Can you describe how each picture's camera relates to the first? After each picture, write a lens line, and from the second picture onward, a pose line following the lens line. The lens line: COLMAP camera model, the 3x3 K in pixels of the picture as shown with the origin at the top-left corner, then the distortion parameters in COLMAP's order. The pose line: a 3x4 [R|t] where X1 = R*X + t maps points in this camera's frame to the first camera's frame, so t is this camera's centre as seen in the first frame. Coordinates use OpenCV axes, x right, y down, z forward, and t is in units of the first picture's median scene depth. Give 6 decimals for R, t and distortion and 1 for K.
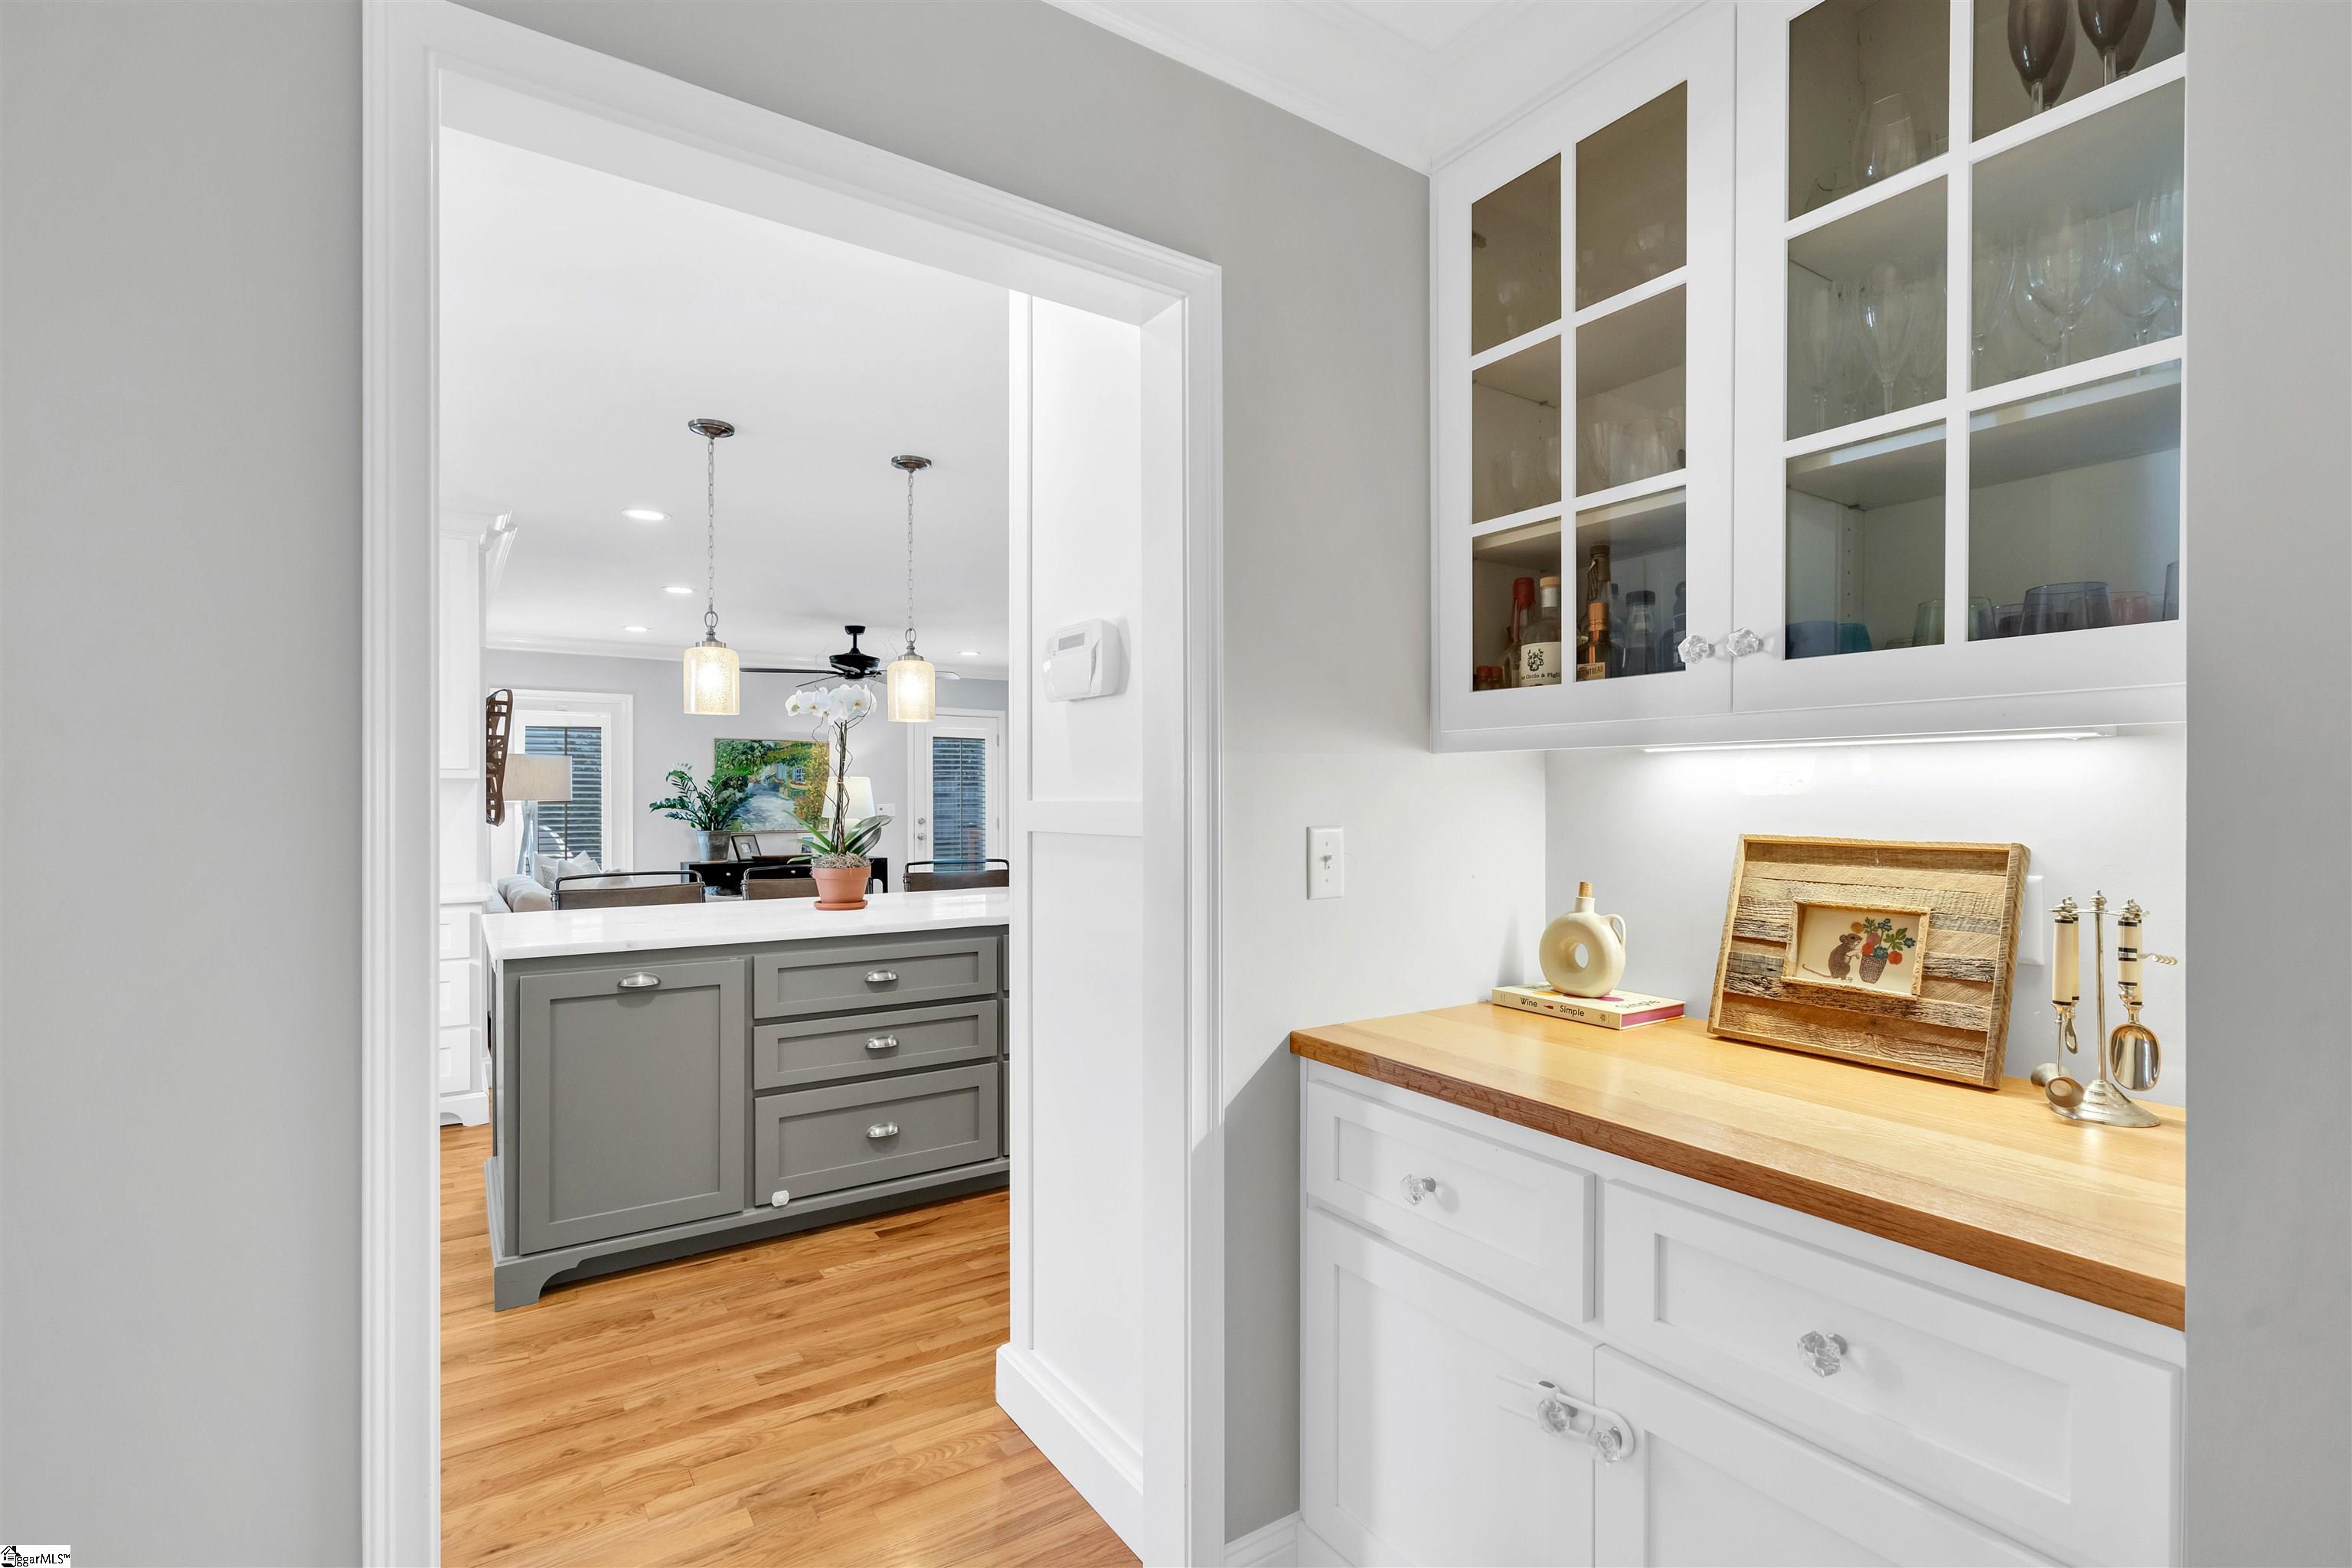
lens RADIAL K [[1072.4, 0, 1187.8], [0, 1072.4, 799.3], [0, 0, 1]] dist [0.004403, 0.000471]
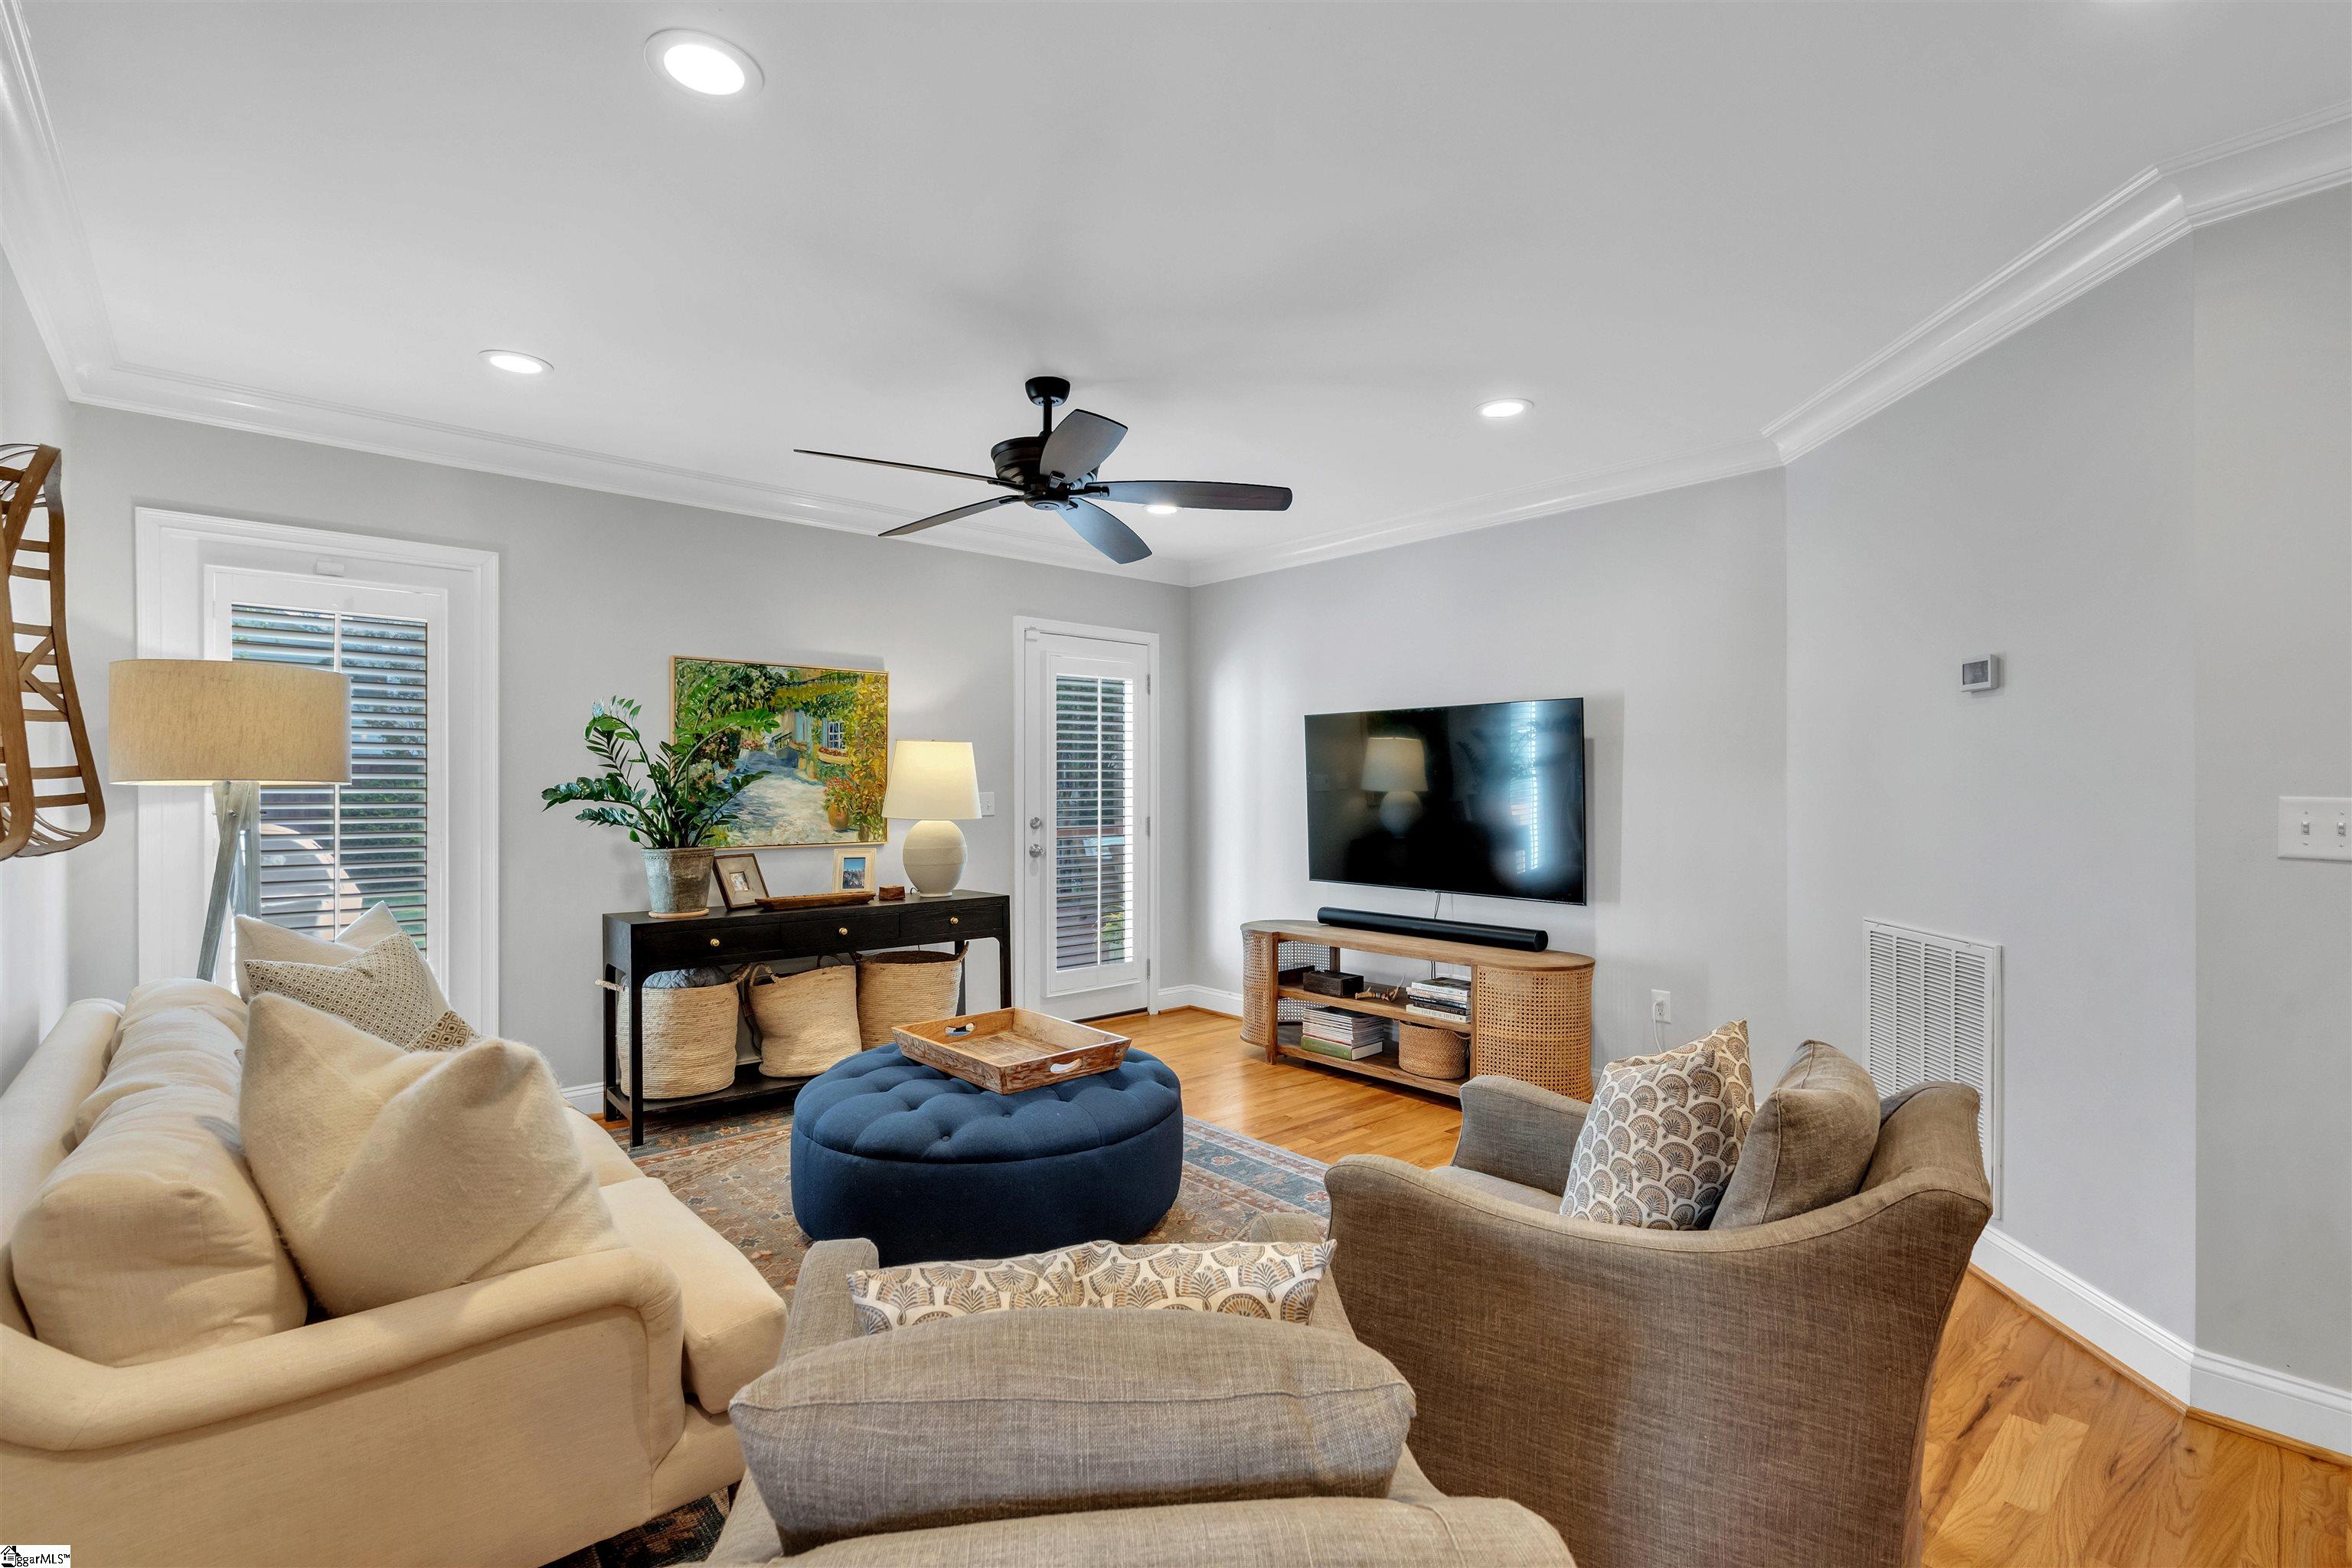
lens RADIAL K [[1072.4, 0, 1160.0], [0, 1072.4, 788.2], [0, 0, 1]] dist [0.004403, 0.000471]
pose [[0.995030, 0.000812, 0.099574, -0.267027], [-0.000433, 0.999993, -0.003826, 0.004646], [-0.099576, 0.003763, 0.995023, 0.489393]]
